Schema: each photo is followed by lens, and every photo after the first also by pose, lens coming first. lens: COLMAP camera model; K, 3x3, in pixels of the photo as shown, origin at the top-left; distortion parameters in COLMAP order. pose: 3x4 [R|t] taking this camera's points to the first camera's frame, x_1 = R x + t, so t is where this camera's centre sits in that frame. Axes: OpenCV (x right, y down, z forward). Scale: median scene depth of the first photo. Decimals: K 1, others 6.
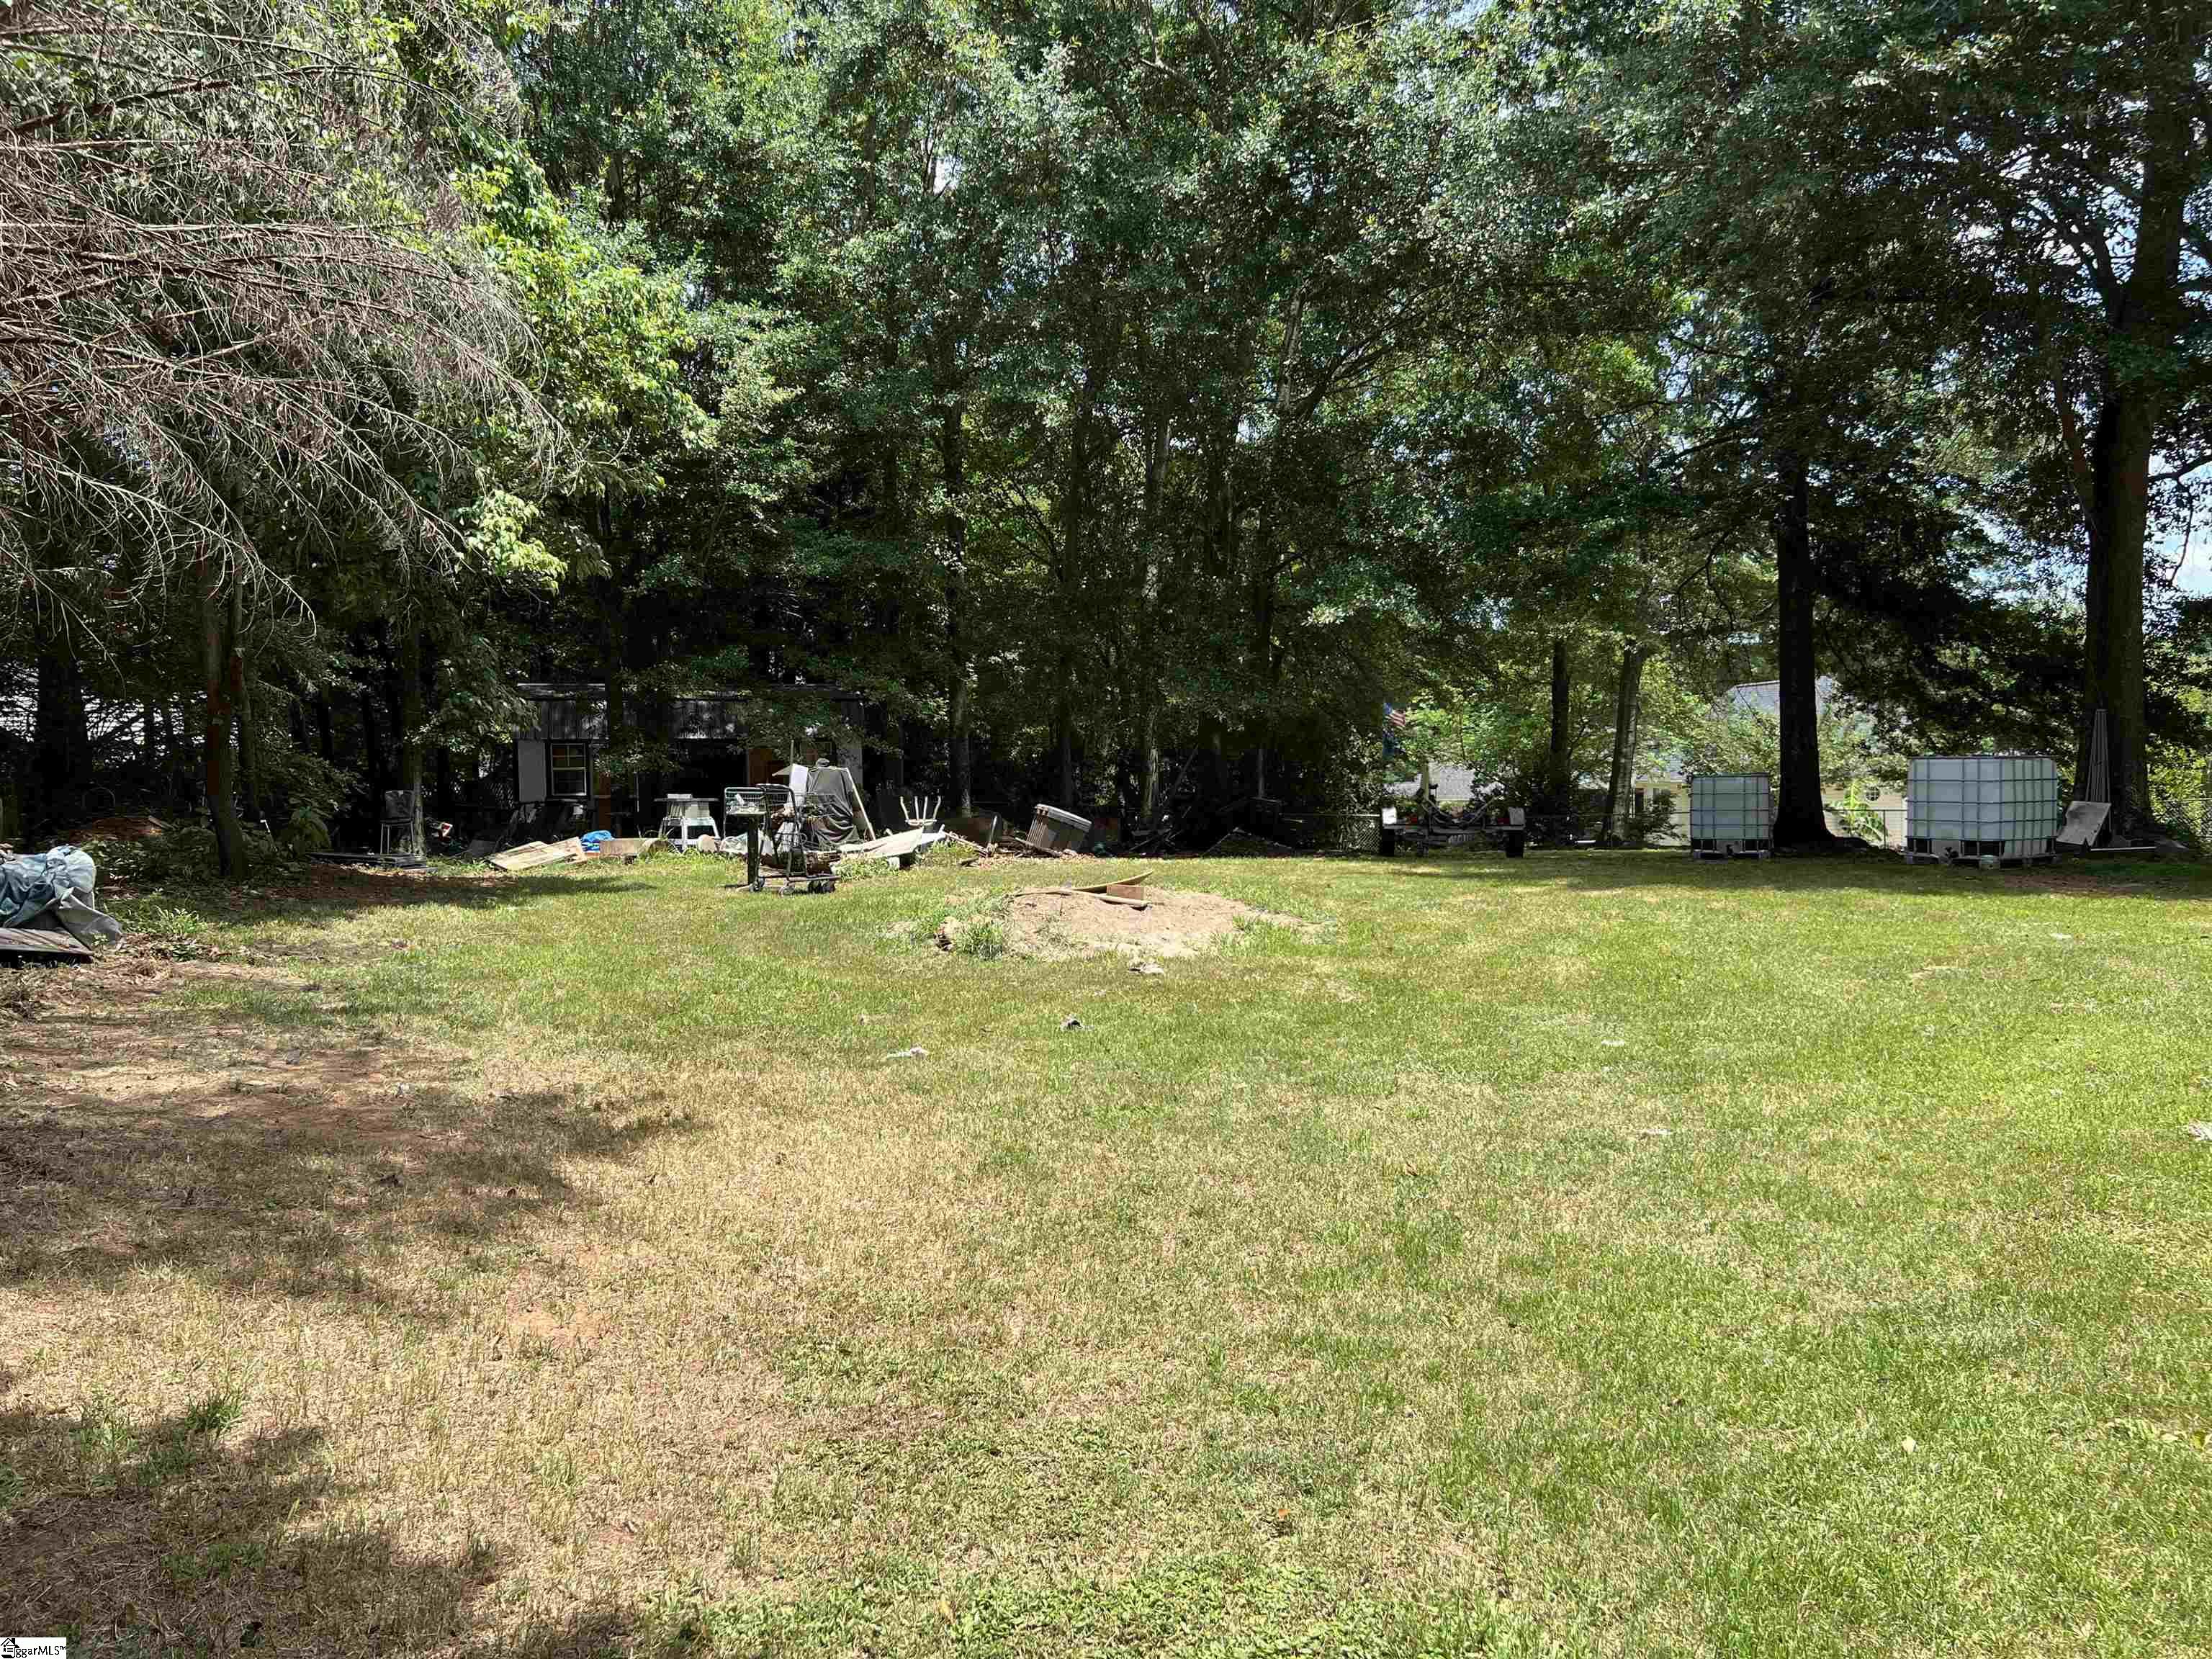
lens RADIAL K [[1654.1, 0, 1103.7], [0, 1654.1, 836.6], [0, 0, 1]] dist [0.036221, -0.038588]
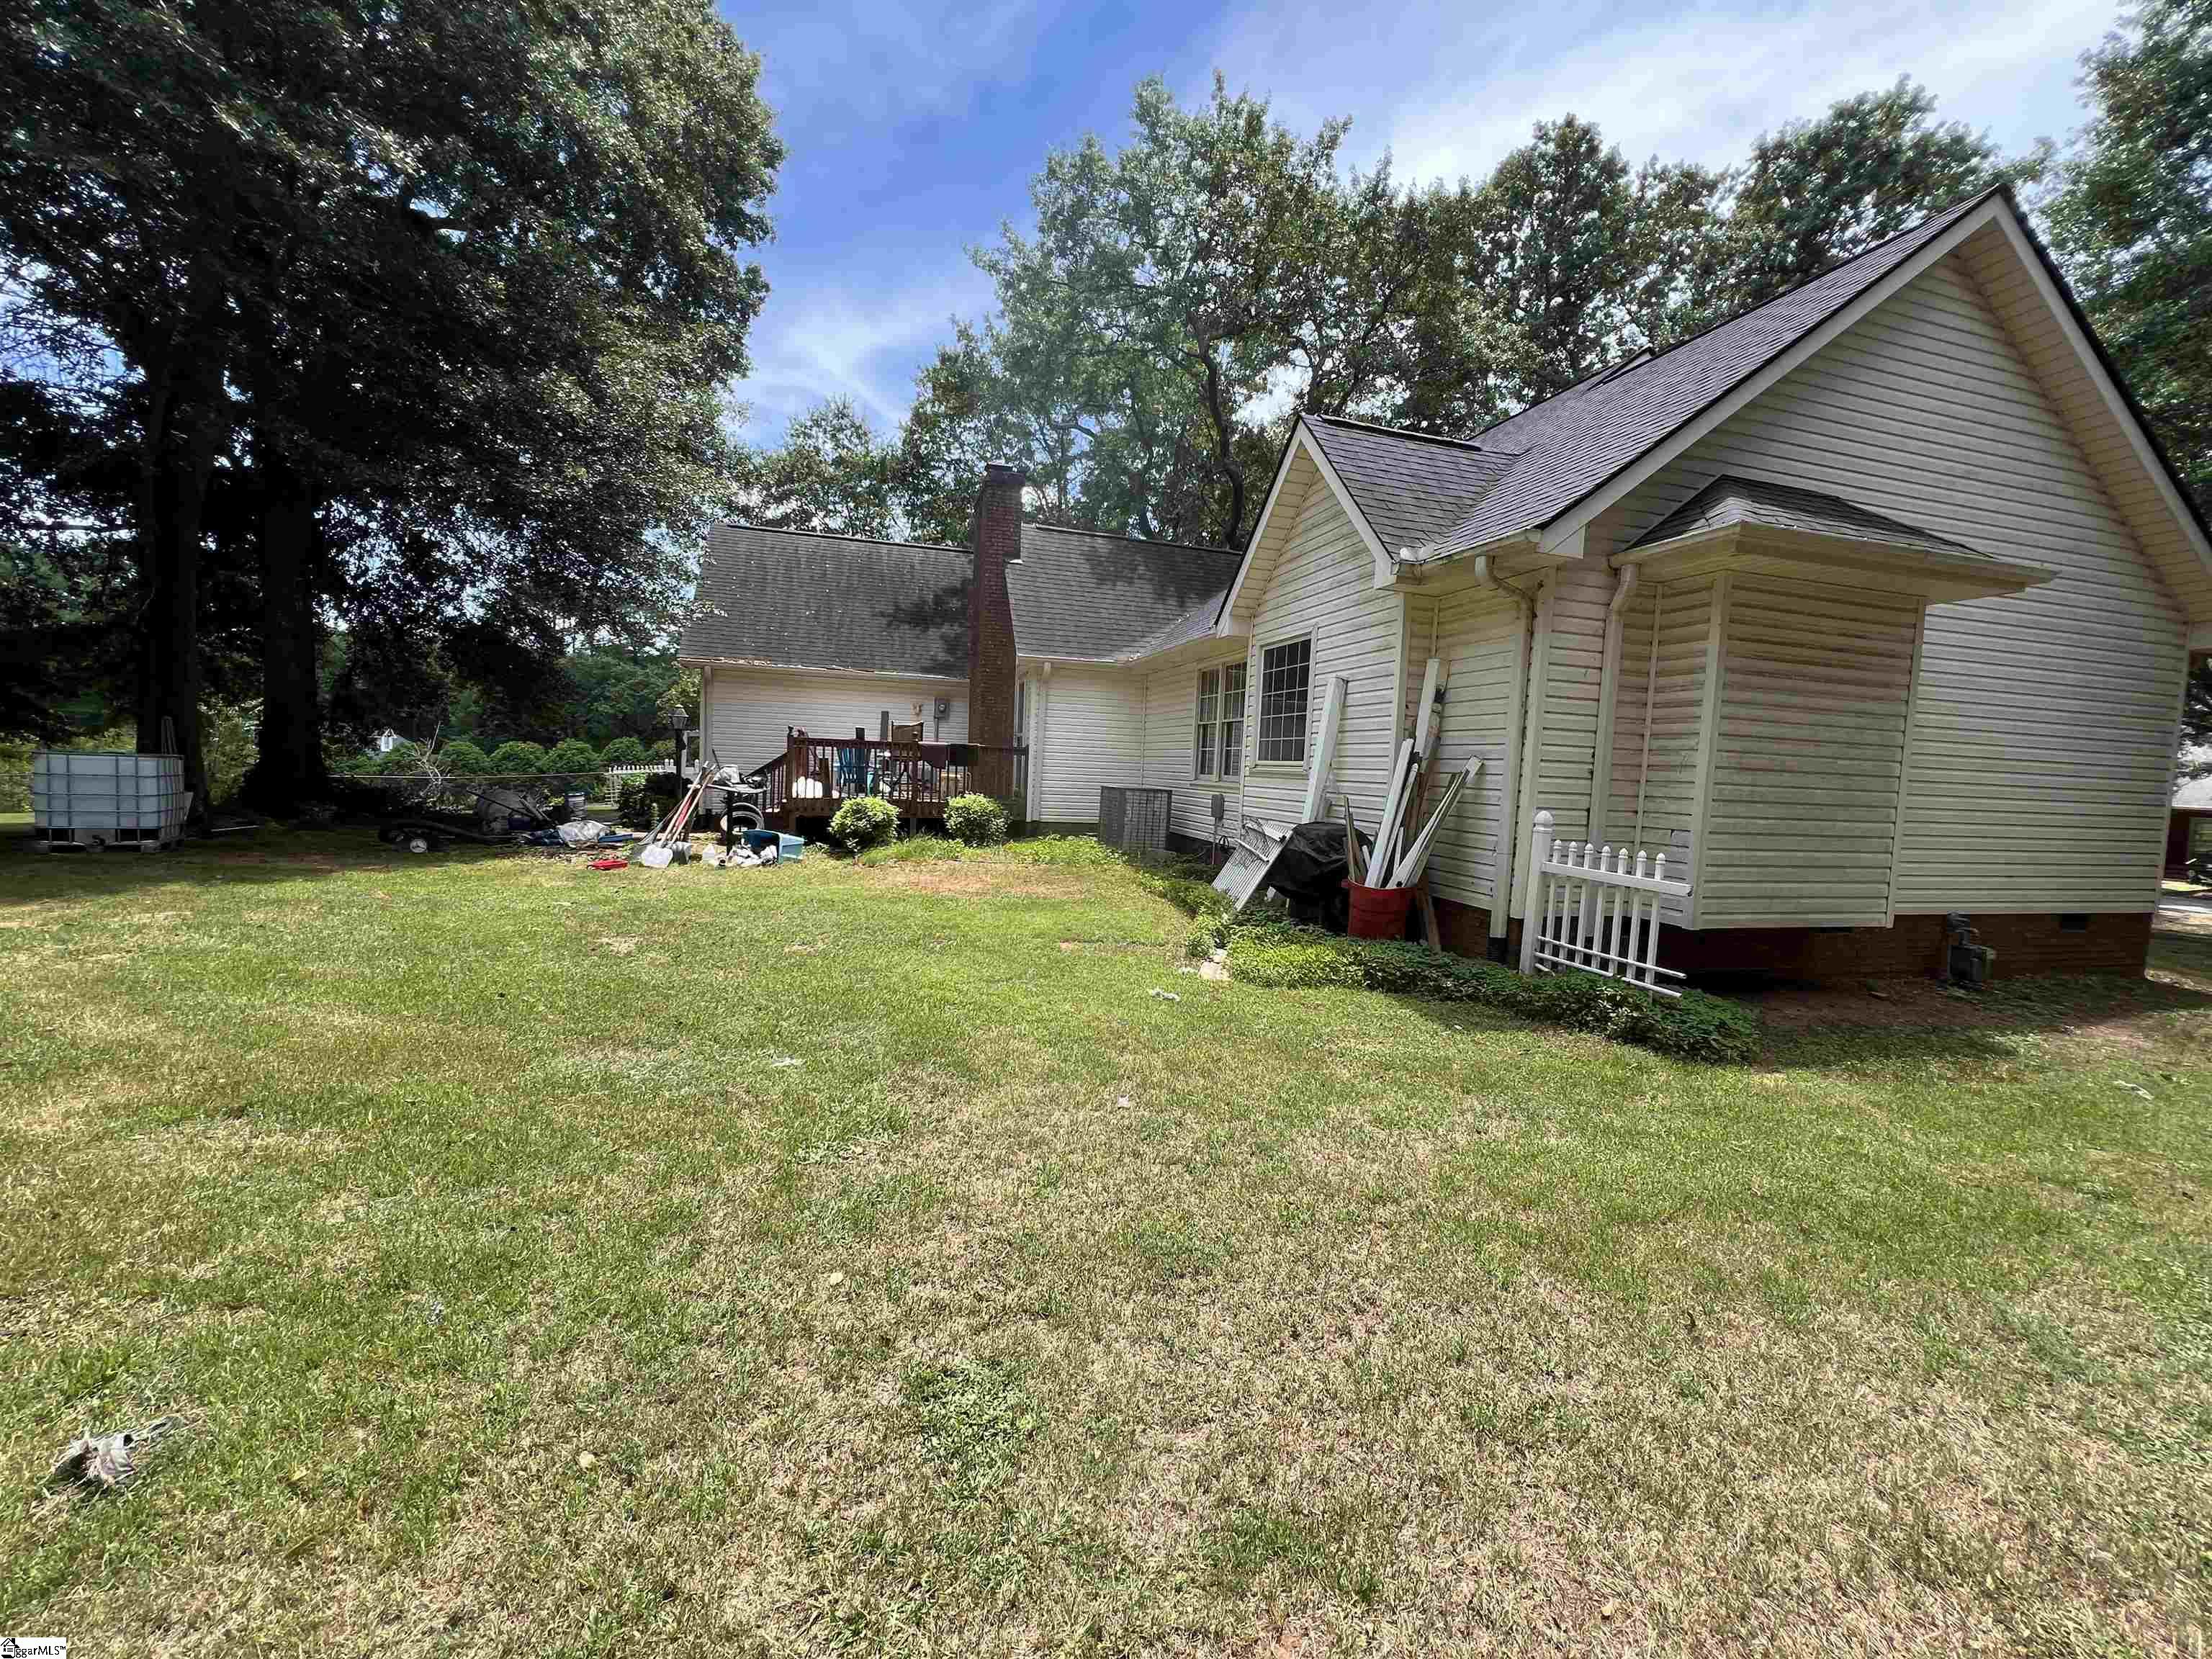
lens RADIAL K [[881.7, 0, 1104.6], [0, 881.7, 827.1], [0, 0, 1]] dist [-0.003360, 0.000130]
pose [[-0.086953, -0.049739, 0.994970, -0.098650], [0.006892, 0.998699, 0.050528, -0.019063], [-0.996189, 0.011251, -0.086497, 0.311991]]
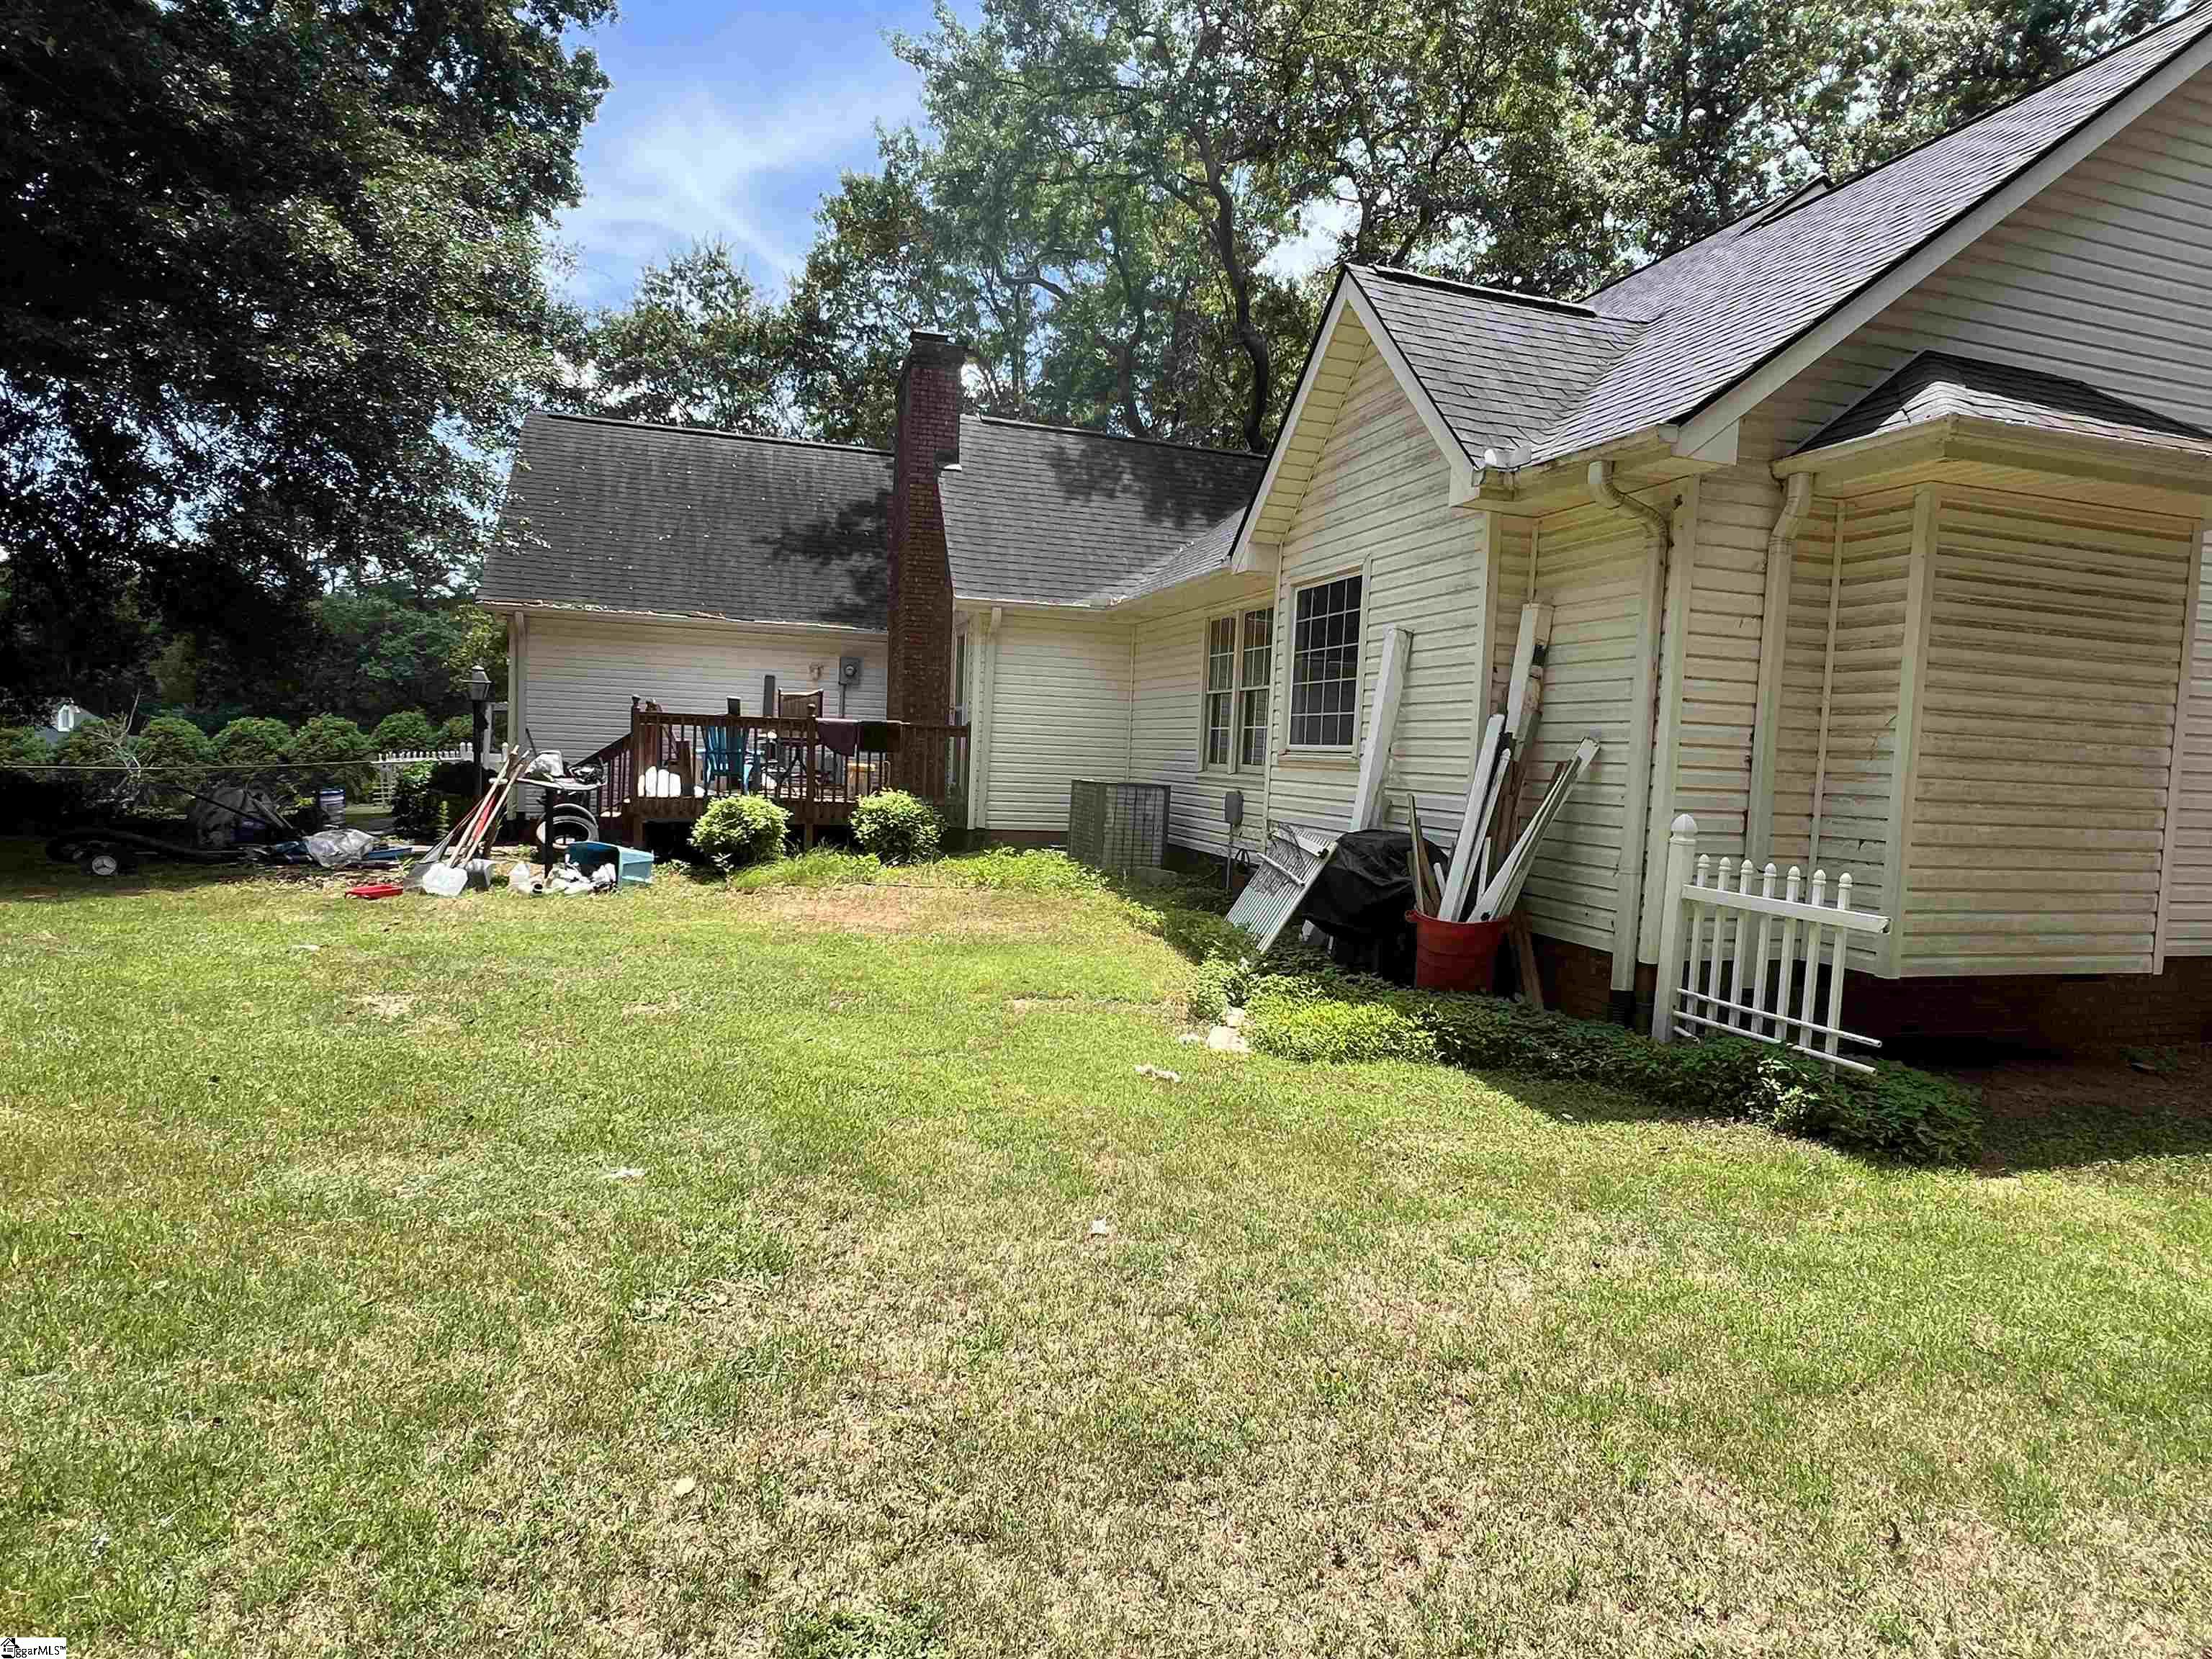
lens RADIAL K [[1223.1, 0, 1102.2], [0, 1223.1, 822.8], [0, 0, 1]] dist [-0.002397, -0.000708]
pose [[-0.105212, -0.038912, 0.993688, -0.095538], [0.007471, 0.999175, 0.039918, -0.019431], [-0.994422, 0.011623, -0.104834, 0.310155]]
